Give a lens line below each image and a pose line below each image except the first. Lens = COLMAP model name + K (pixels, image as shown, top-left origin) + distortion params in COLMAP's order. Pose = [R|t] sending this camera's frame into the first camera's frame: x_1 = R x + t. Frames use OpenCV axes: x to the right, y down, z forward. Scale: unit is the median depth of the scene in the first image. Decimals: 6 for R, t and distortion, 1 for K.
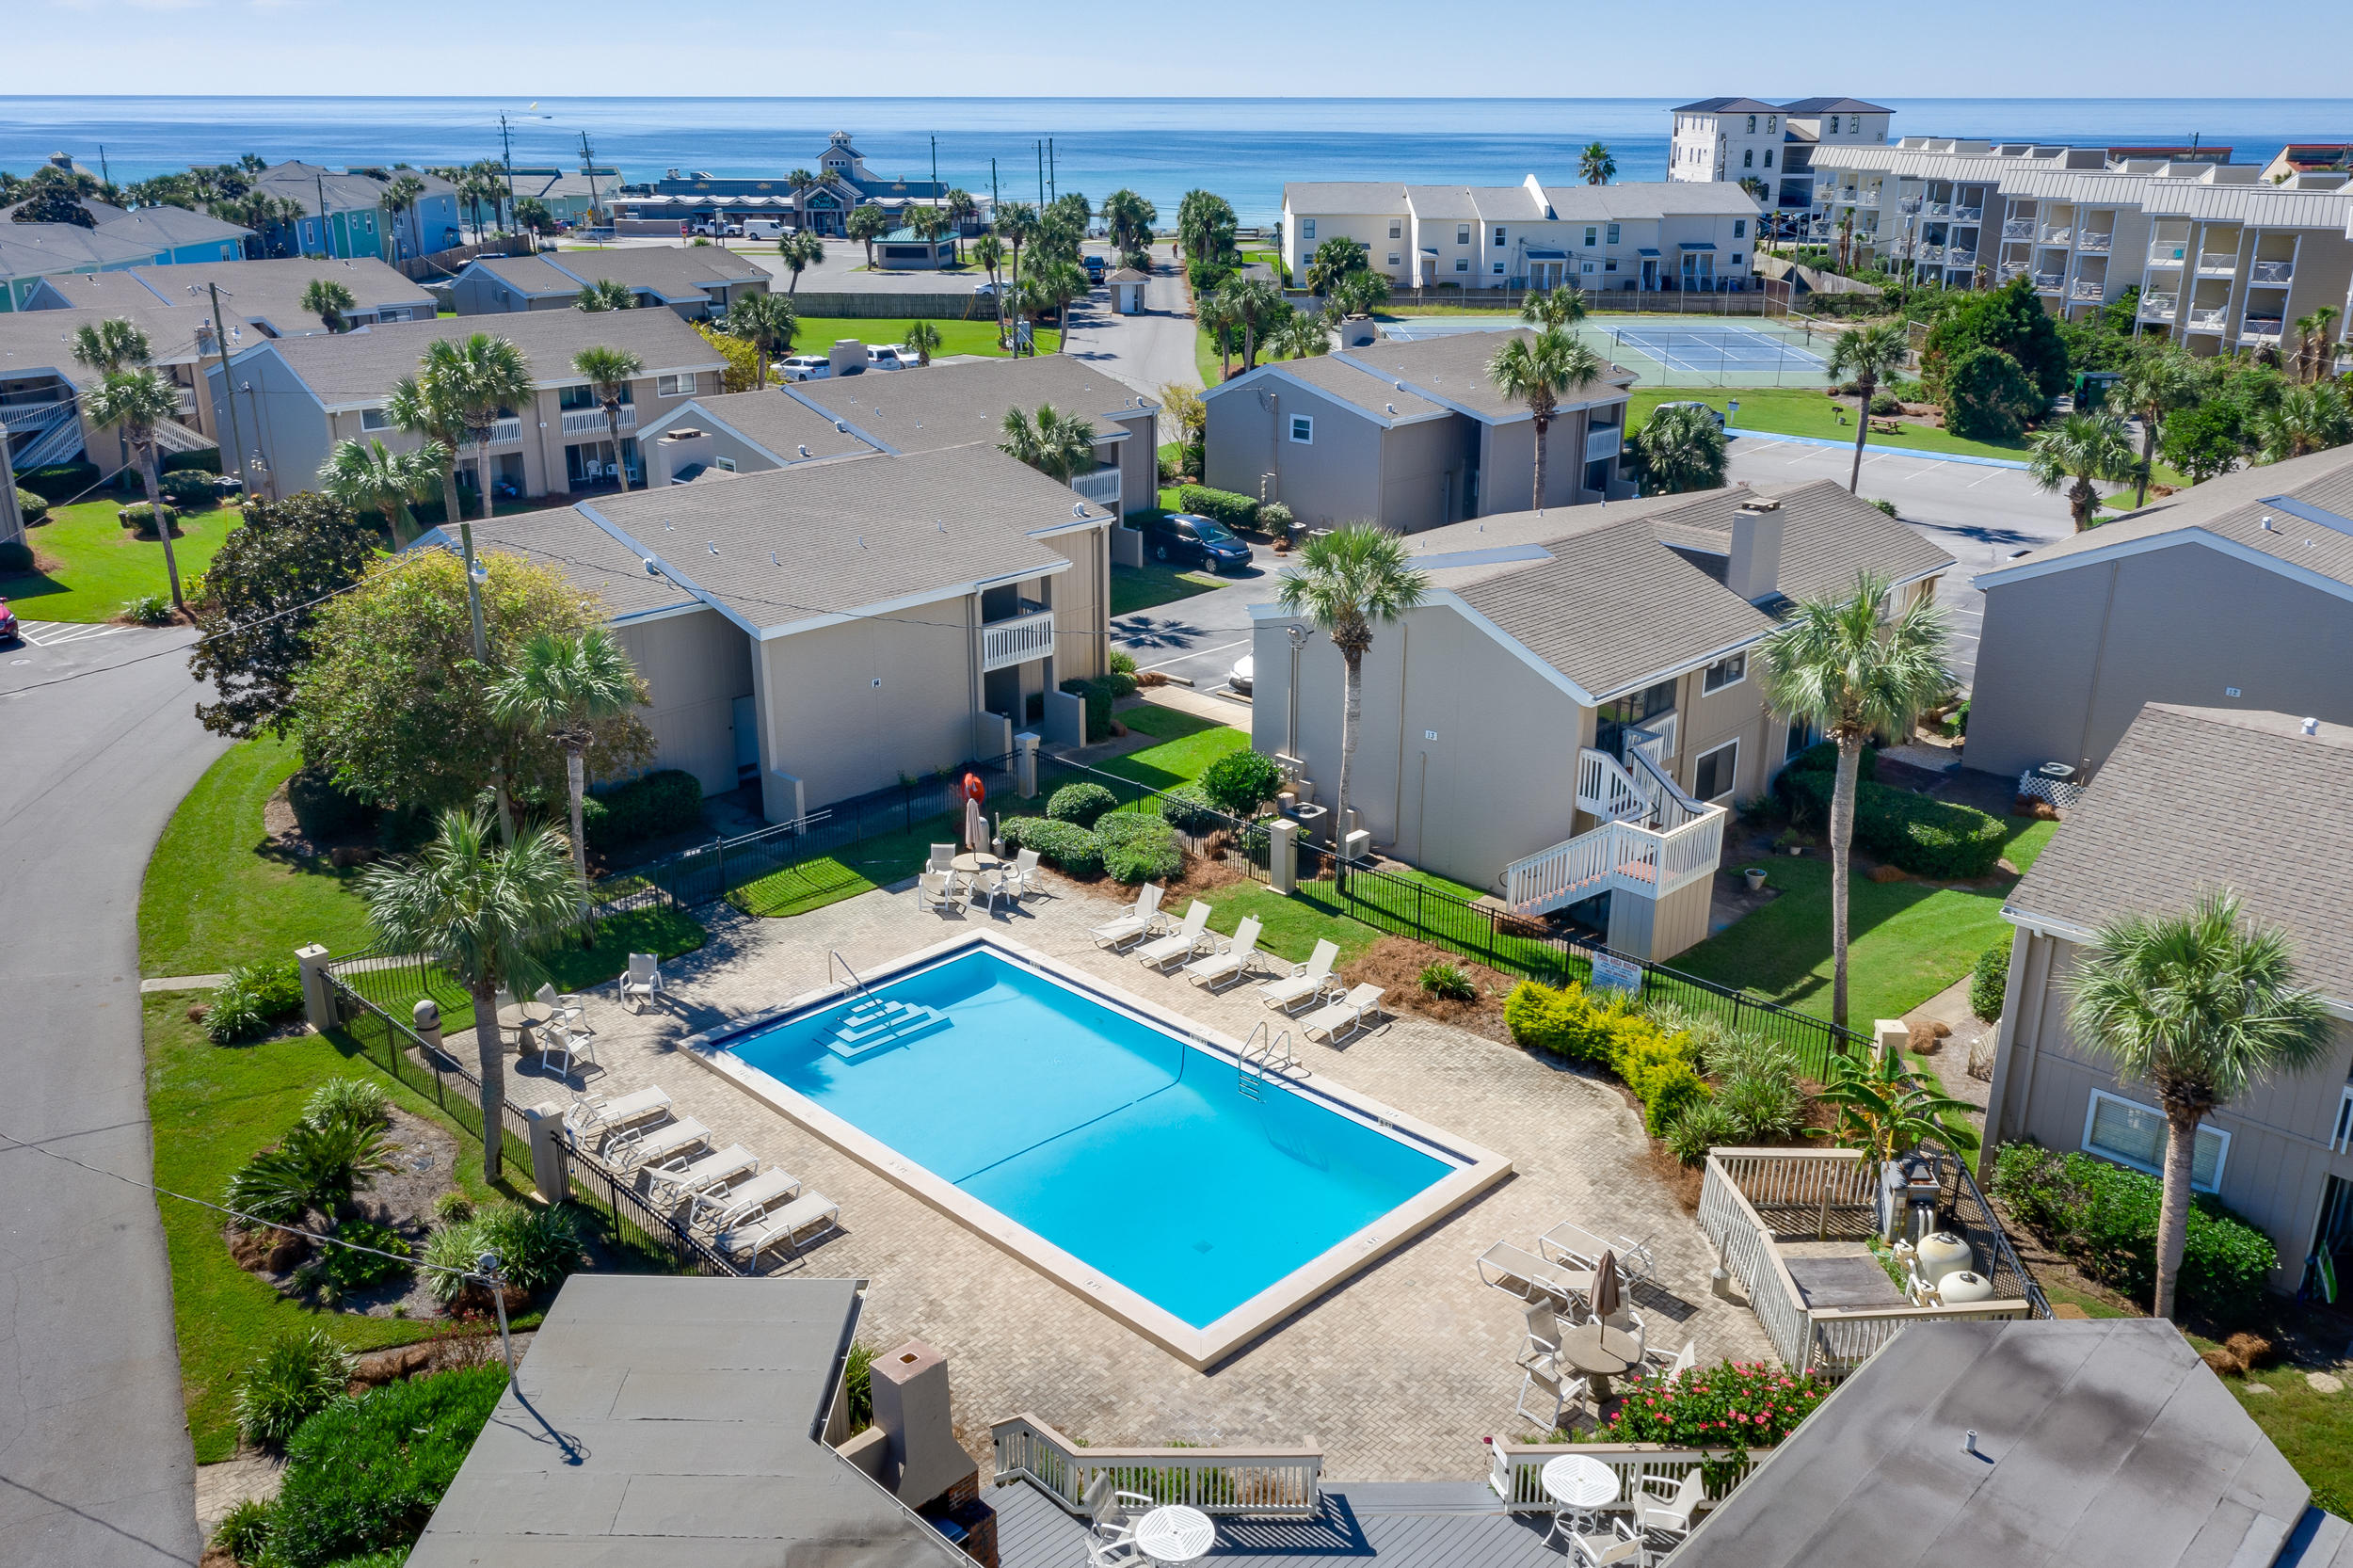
lens RADIAL K [[1905.3, 0, 1168.4], [0, 1905.3, 776.5], [0, 0, 1]] dist [-0.023034, 0.003667]
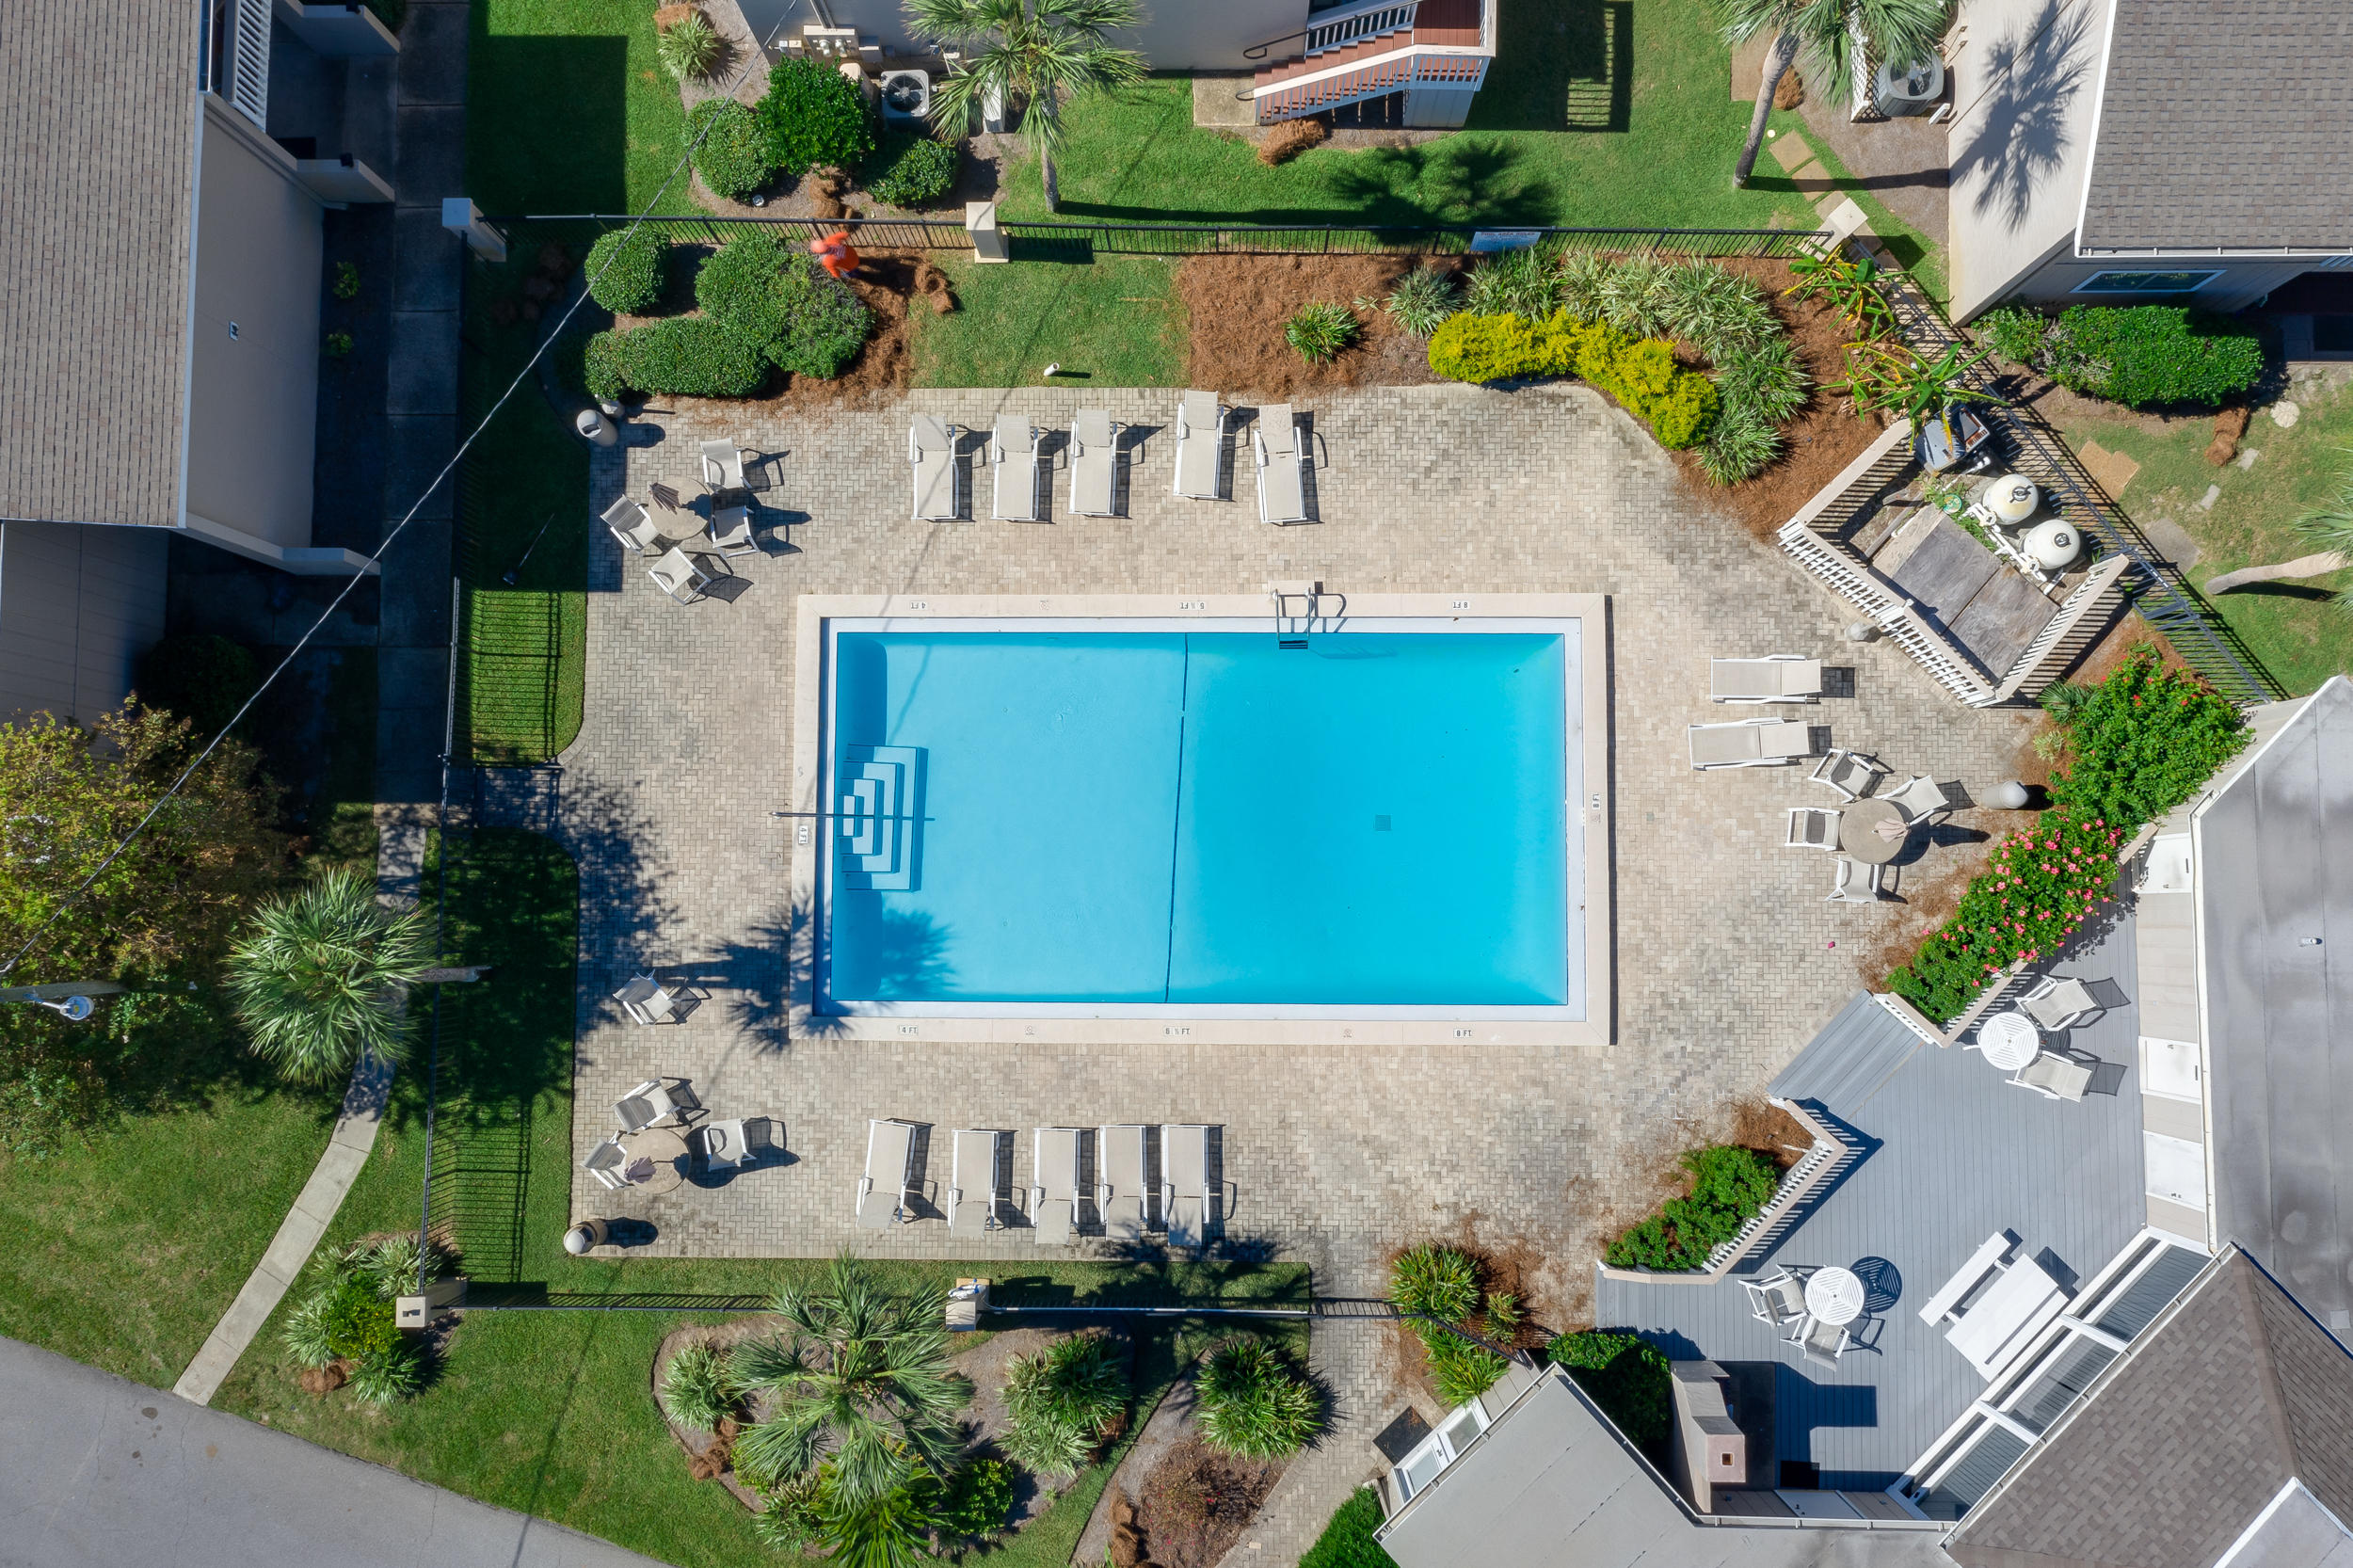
lens RADIAL K [[1905.3, 0, 1168.4], [0, 1905.3, 776.5], [0, 0, 1]] dist [-0.023034, 0.003667]
pose [[0.715584, -0.698229, 0.020386, -0.053695], [0.267225, 0.300599, 0.915550, -0.554730], [-0.645391, -0.649705, 0.401688, 0.503653]]
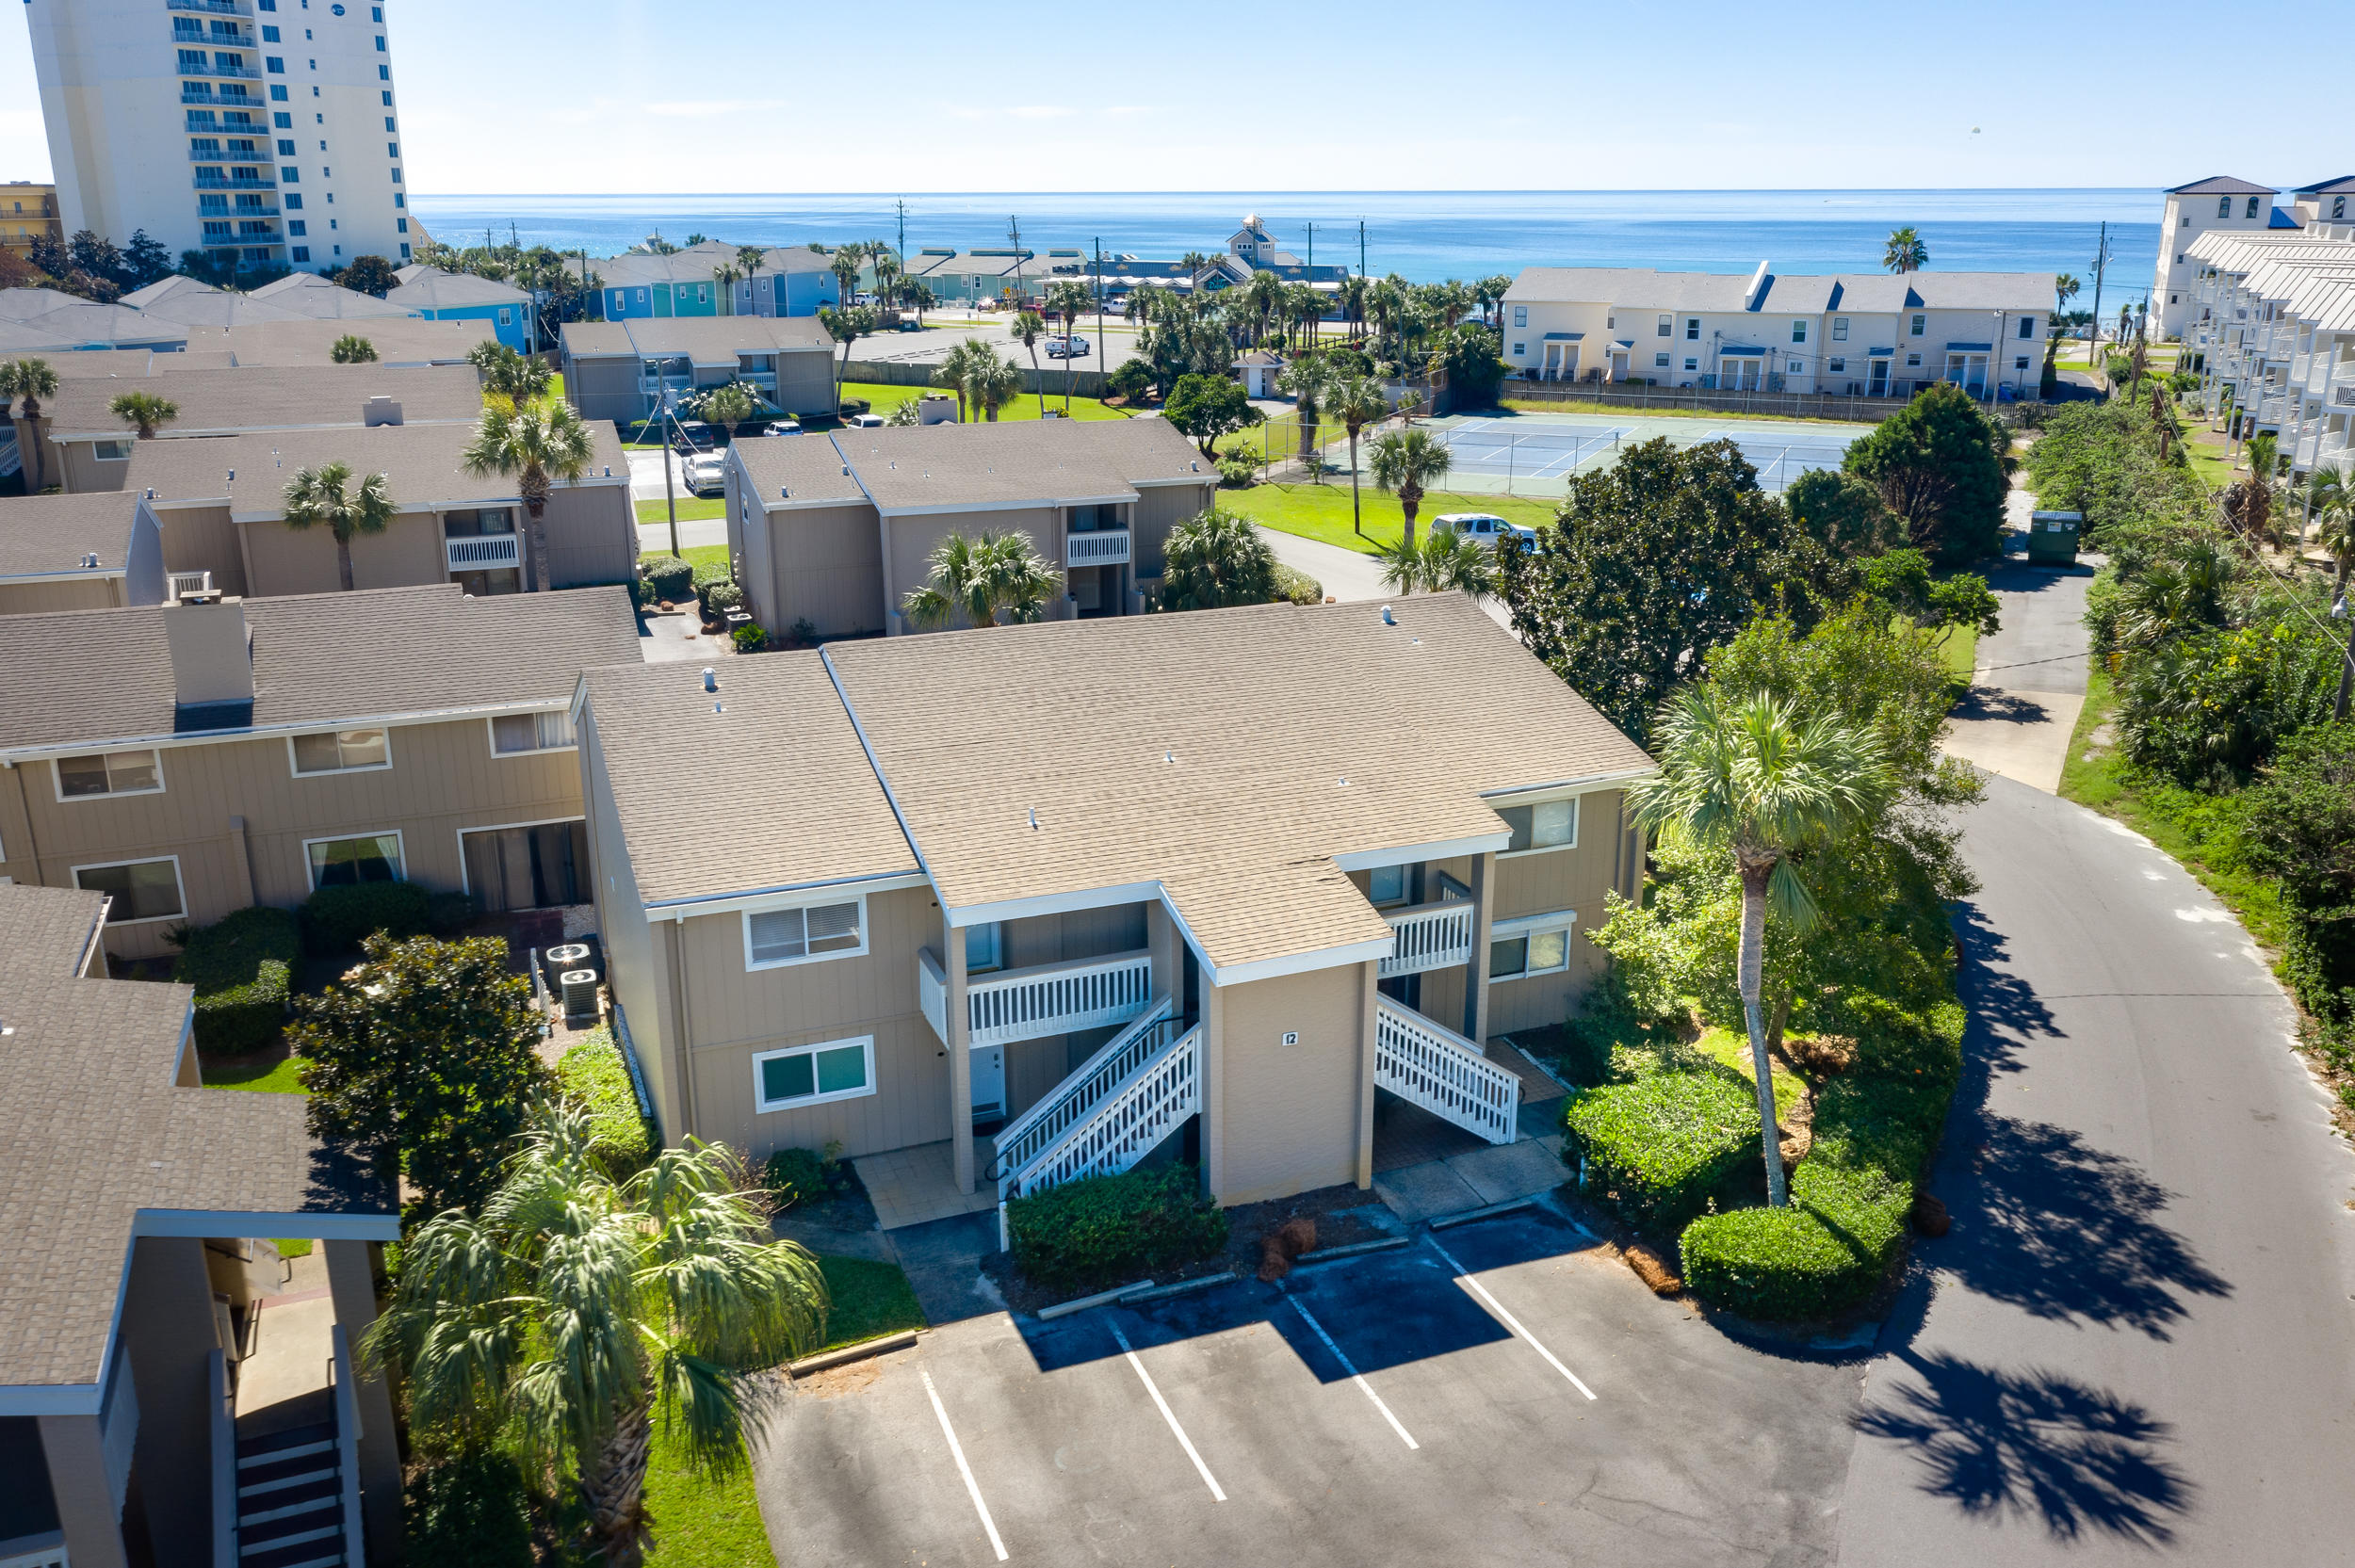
lens RADIAL K [[1878.9, 0, 1168.4], [0, 1878.9, 781.5], [0, 0, 1]] dist [-0.021363, 0.005827]
pose [[0.912958, 0.116790, -0.390982, 1.135923], [-0.131824, 0.991204, -0.011733, -0.111791], [0.386172, 0.062252, 0.920324, 0.395050]]
